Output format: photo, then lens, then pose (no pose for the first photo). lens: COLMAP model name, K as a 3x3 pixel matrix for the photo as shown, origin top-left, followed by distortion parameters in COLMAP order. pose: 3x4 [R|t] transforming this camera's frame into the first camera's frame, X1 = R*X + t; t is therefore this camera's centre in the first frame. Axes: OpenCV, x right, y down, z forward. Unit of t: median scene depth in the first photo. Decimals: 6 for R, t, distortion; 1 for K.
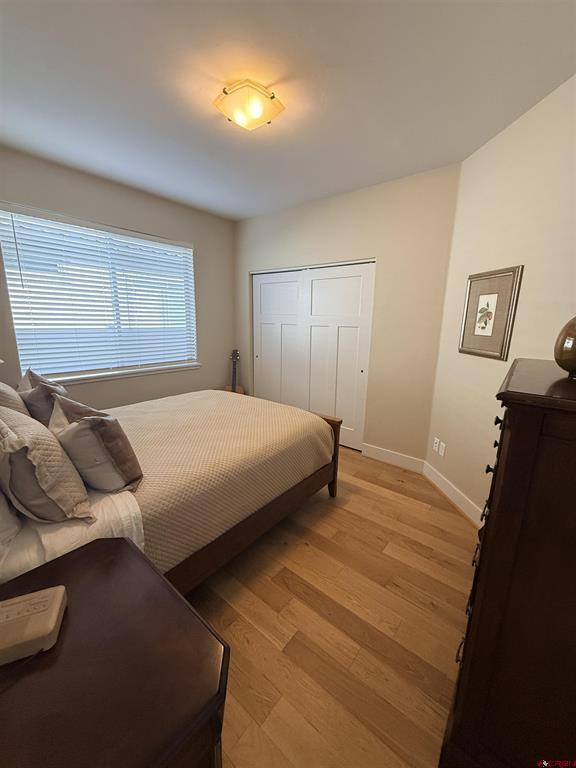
lens RADIAL K [[308.3, 0, 287.5], [0, 308.3, 384.7], [0, 0, 1]] dist [0.000201, 0.000003]
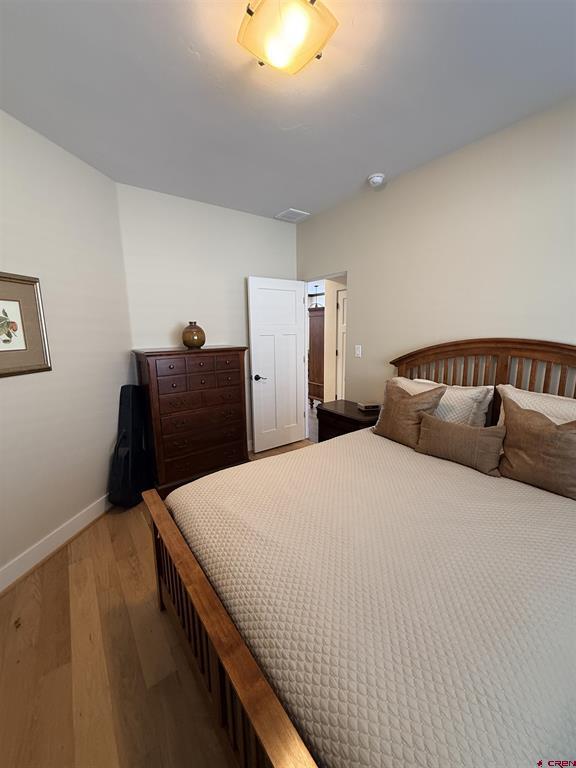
lens RADIAL K [[308.3, 0, 288.1], [0, 308.3, 380.4], [0, 0, 1]] dist [0.000201, 0.000003]
pose [[-0.968016, -0.052279, 0.245381, -0.259628], [0.046545, 0.923648, 0.380406, -0.334584], [-0.246533, 0.379660, -0.891672, 1.458211]]
